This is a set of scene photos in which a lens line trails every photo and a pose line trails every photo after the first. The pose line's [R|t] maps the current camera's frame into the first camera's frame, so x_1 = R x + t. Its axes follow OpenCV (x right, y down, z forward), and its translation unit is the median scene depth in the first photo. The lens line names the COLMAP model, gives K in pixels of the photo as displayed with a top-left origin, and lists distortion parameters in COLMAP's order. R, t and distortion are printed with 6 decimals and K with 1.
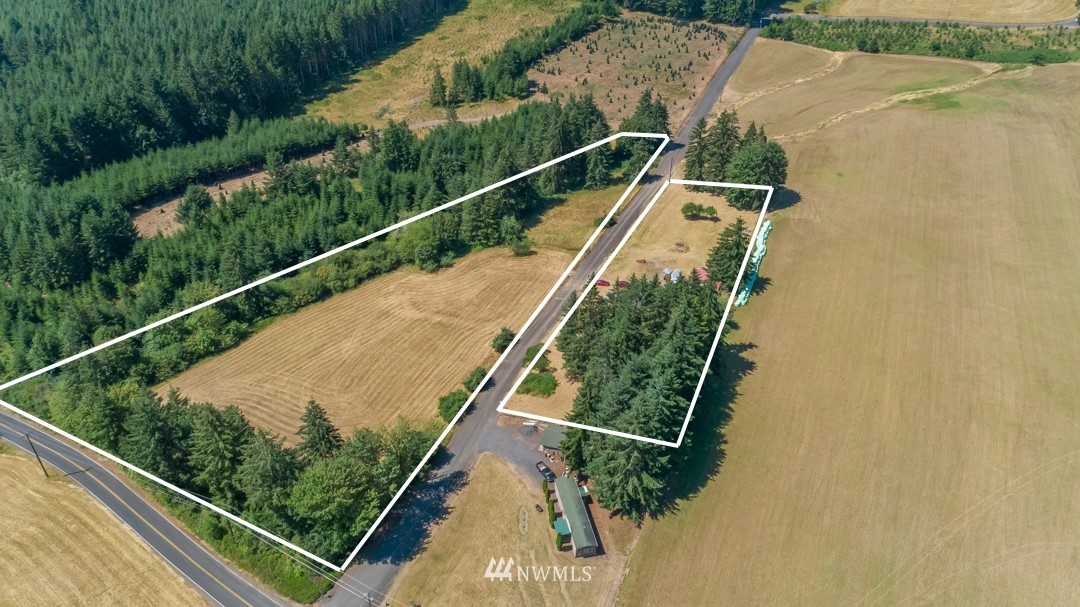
lens RADIAL K [[716.9, 0, 540.0], [0, 716.9, 303.5], [0, 0, 1]] dist [0.012184, 0.002350]
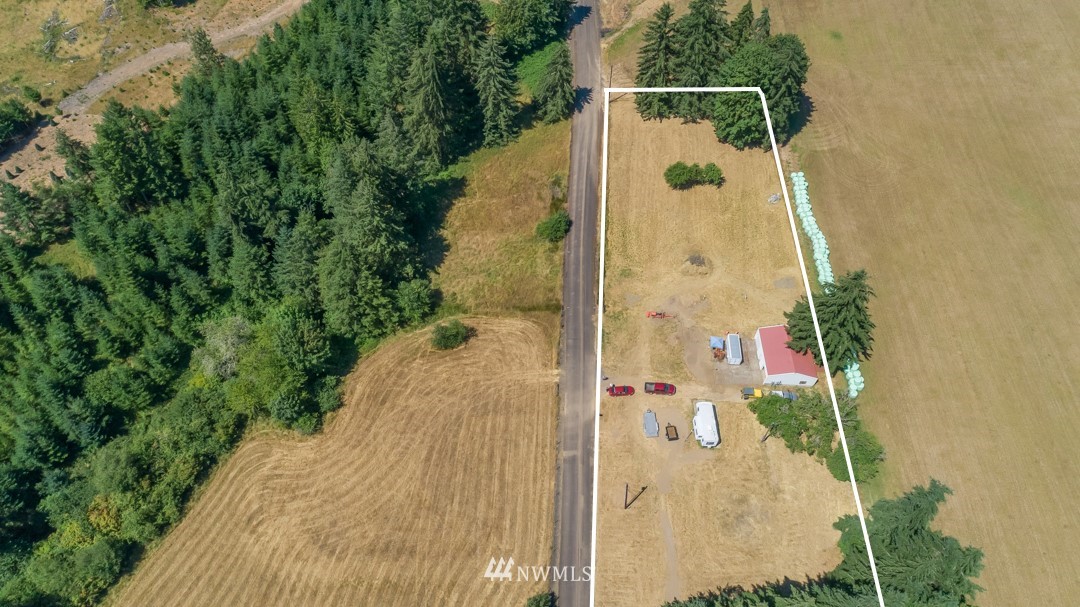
lens RADIAL K [[716.9, 0, 540.0], [0, 716.9, 303.5], [0, 0, 1]] dist [0.012184, 0.002350]
pose [[0.929333, -0.292799, 0.224962, -0.076823], [0.194245, 0.905814, 0.376522, -0.286740], [-0.314019, -0.306217, 0.898679, 0.439615]]
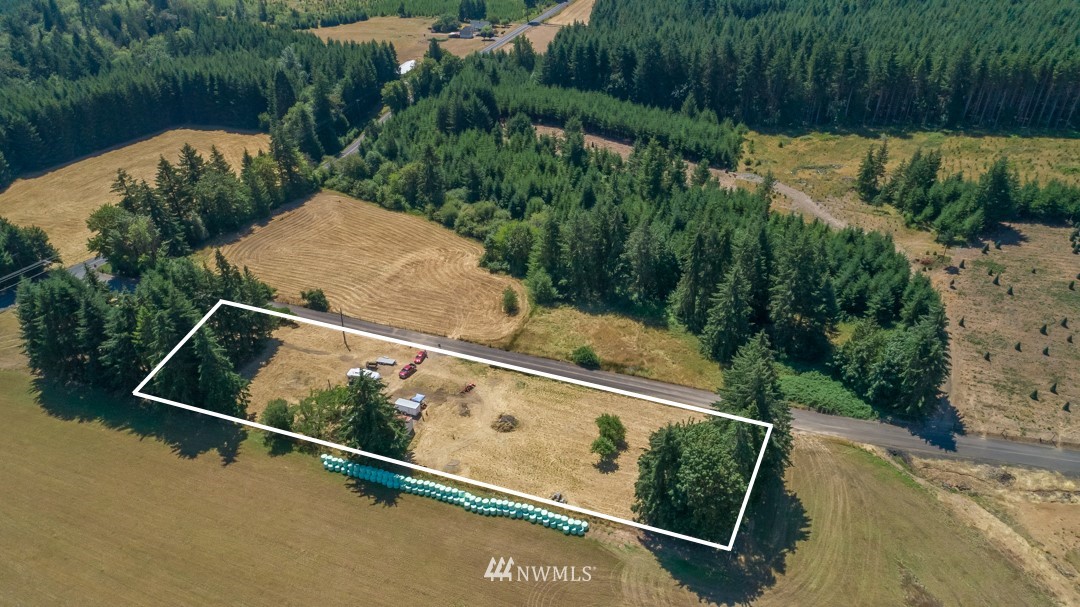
lens RADIAL K [[720.9, 0, 540.0], [0, 720.9, 303.5], [0, 0, 1]] dist [-0.017654, 0.000623]
pose [[0.081108, 0.544957, -0.834532, 0.651121], [-0.536815, 0.729359, 0.424106, -0.429725], [0.839793, 0.413591, 0.351697, 0.691371]]
